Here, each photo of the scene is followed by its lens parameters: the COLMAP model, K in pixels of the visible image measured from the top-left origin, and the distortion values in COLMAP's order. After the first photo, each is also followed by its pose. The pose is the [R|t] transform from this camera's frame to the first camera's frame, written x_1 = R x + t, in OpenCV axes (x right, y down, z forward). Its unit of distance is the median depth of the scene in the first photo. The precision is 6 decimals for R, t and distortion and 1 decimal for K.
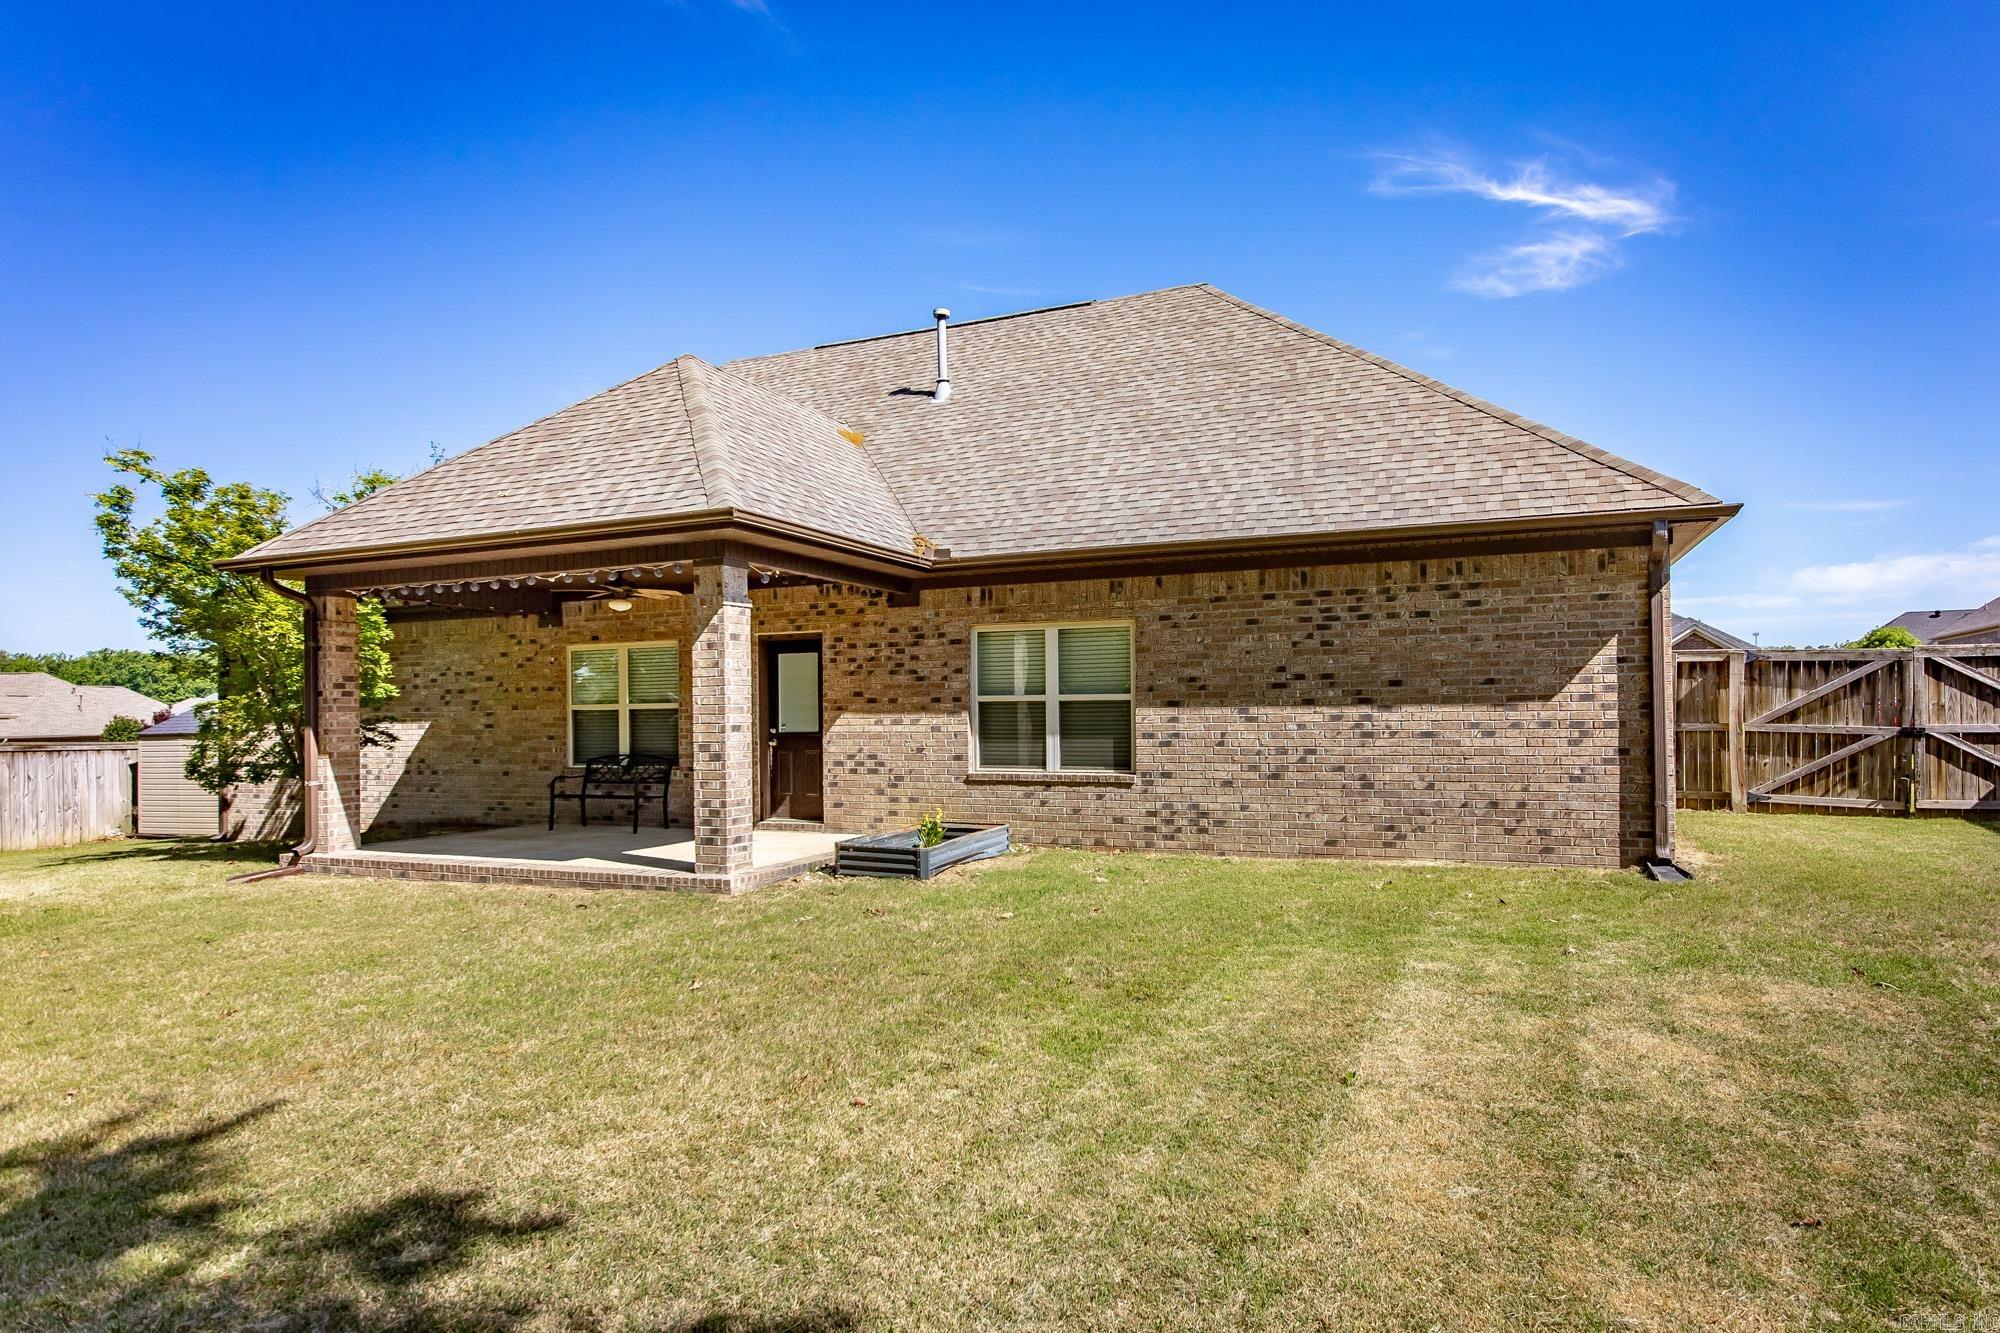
lens RADIAL K [[1058.5, 0, 996.1], [0, 1058.5, 702.7], [0, 0, 1]] dist [-0.001271, -0.000194]
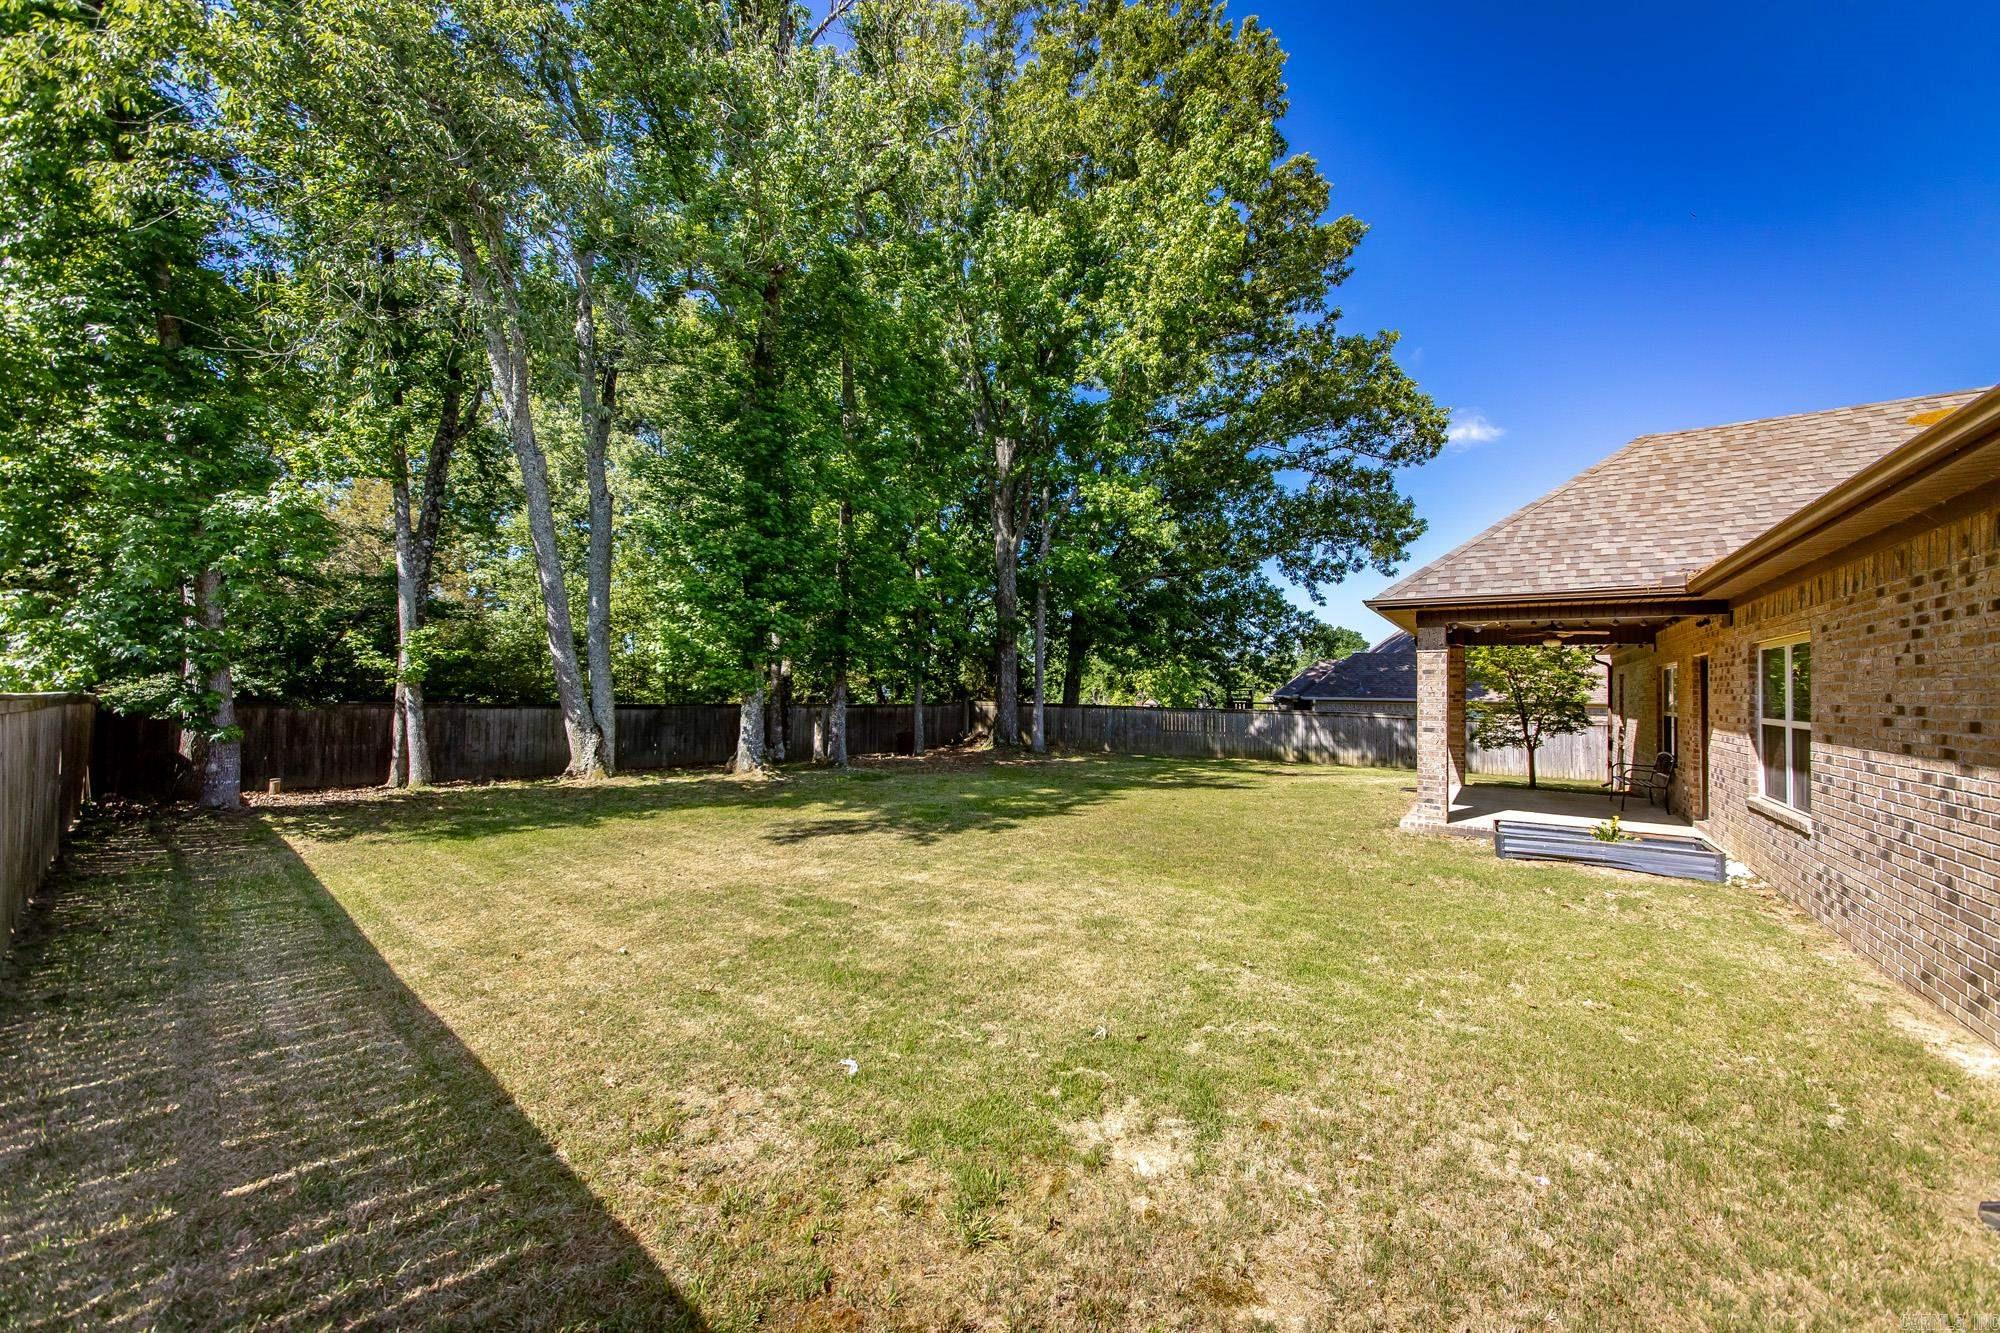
lens RADIAL K [[686.7, 0, 1000.0], [0, 686.7, 666.5], [0, 0, 1]] dist [-0.000528, -0.000025]
pose [[-0.228608, -0.025522, -0.973184, 0.739948], [-0.004718, 0.999674, -0.025108, -0.034207], [0.973507, -0.001148, -0.228654, 0.490959]]
